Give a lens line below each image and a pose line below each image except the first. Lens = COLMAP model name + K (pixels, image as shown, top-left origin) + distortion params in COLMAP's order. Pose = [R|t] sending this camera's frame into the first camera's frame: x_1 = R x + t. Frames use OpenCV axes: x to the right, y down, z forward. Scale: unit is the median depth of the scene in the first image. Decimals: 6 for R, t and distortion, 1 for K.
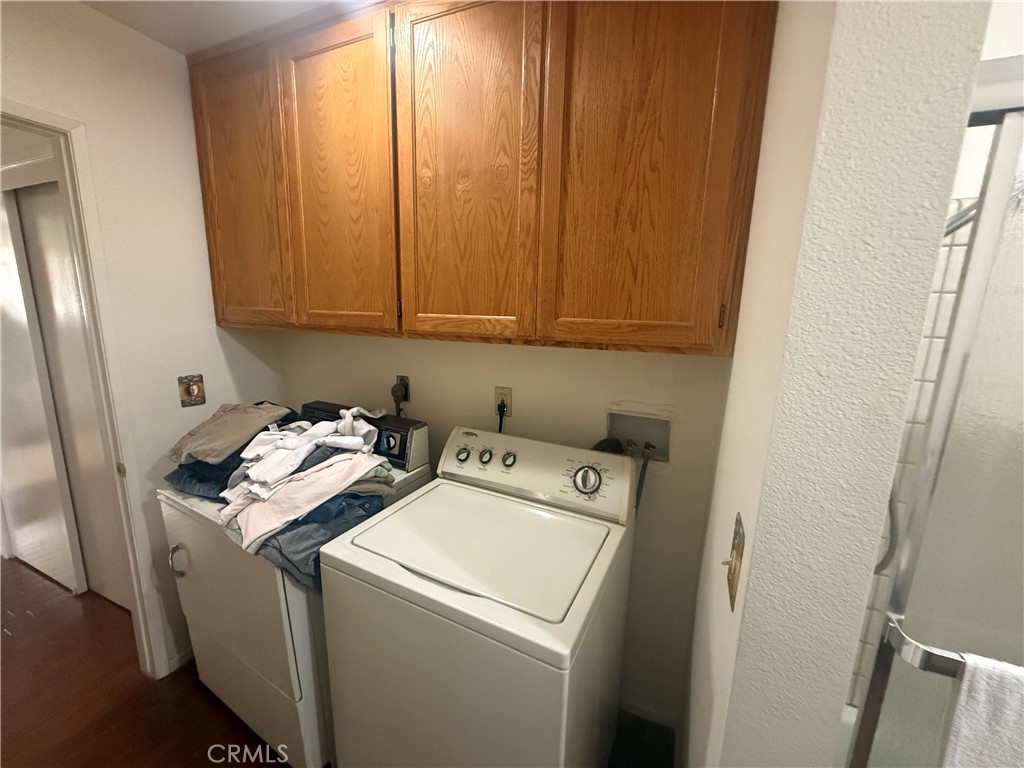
lens RADIAL K [[408.0, 0, 509.4], [0, 408.0, 384.1], [0, 0, 1]] dist [0.001603, -0.000577]
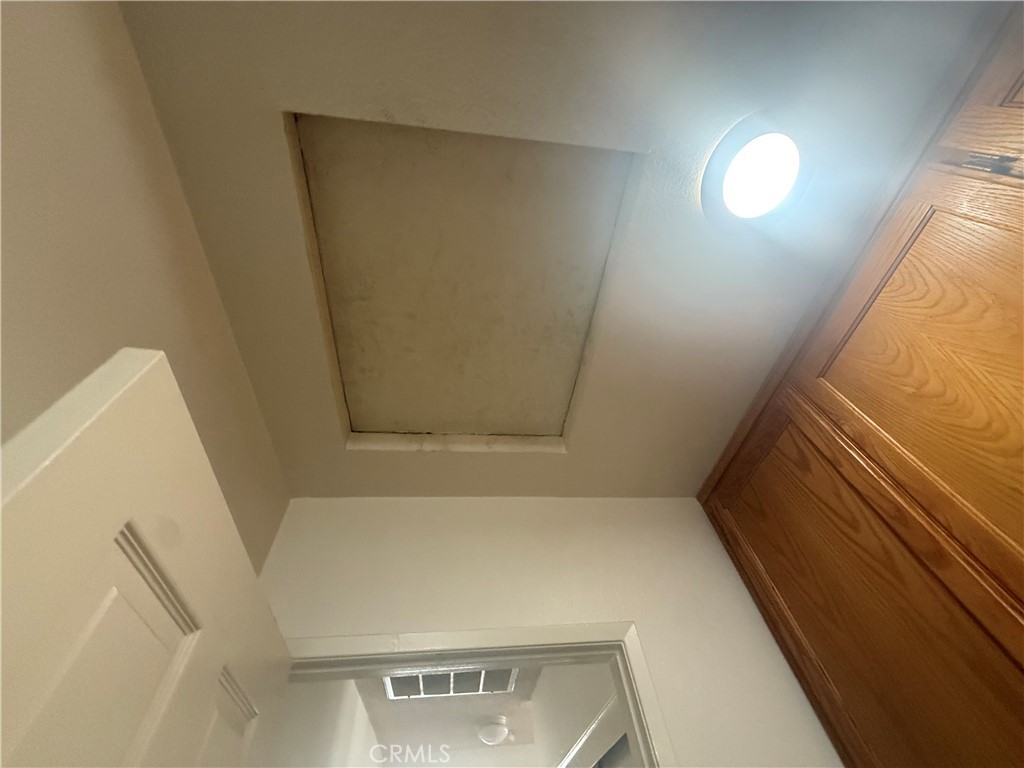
lens RADIAL K [[408.0, 0, 509.4], [0, 408.0, 384.1], [0, 0, 1]] dist [0.001603, -0.000577]
pose [[0.493707, -0.733921, -0.466490, -0.458326], [-0.054732, 0.509137, -0.858943, -0.199139], [0.867904, 0.449599, 0.211196, 0.425169]]
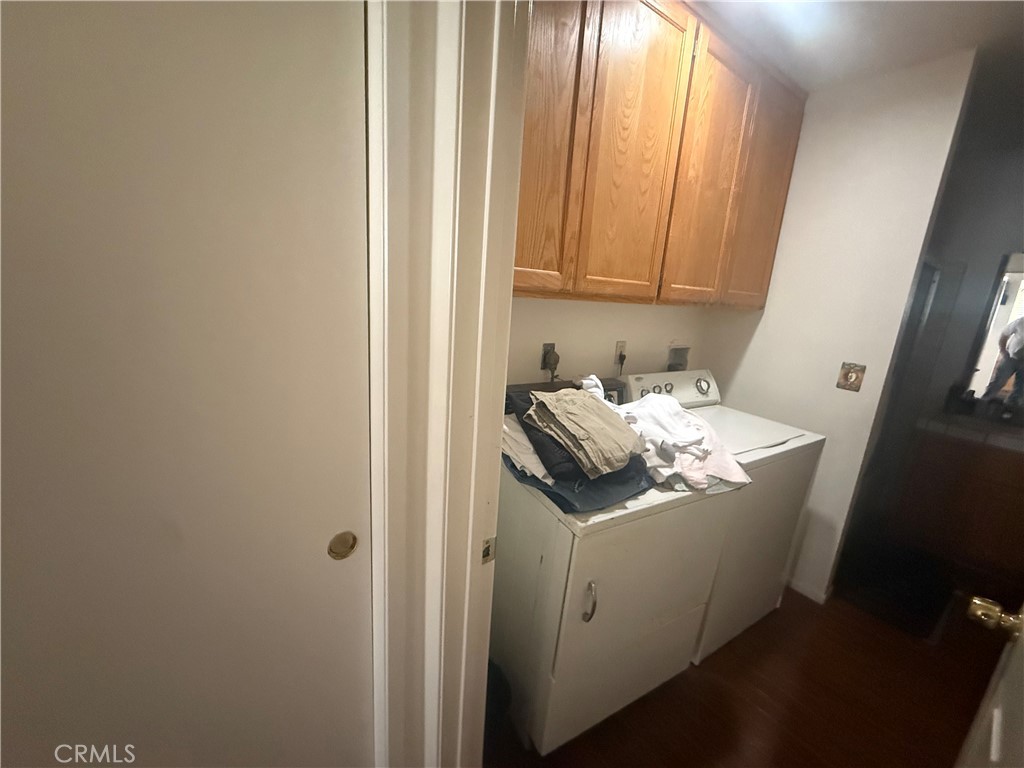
lens RADIAL K [[408.0, 0, 509.4], [0, 408.0, 384.1], [0, 0, 1]] dist [0.001603, -0.000577]
pose [[0.503021, -0.187449, 0.843702, -1.473425], [0.104175, 0.982230, 0.156117, -0.110936], [-0.857973, 0.009363, 0.513610, 0.727835]]
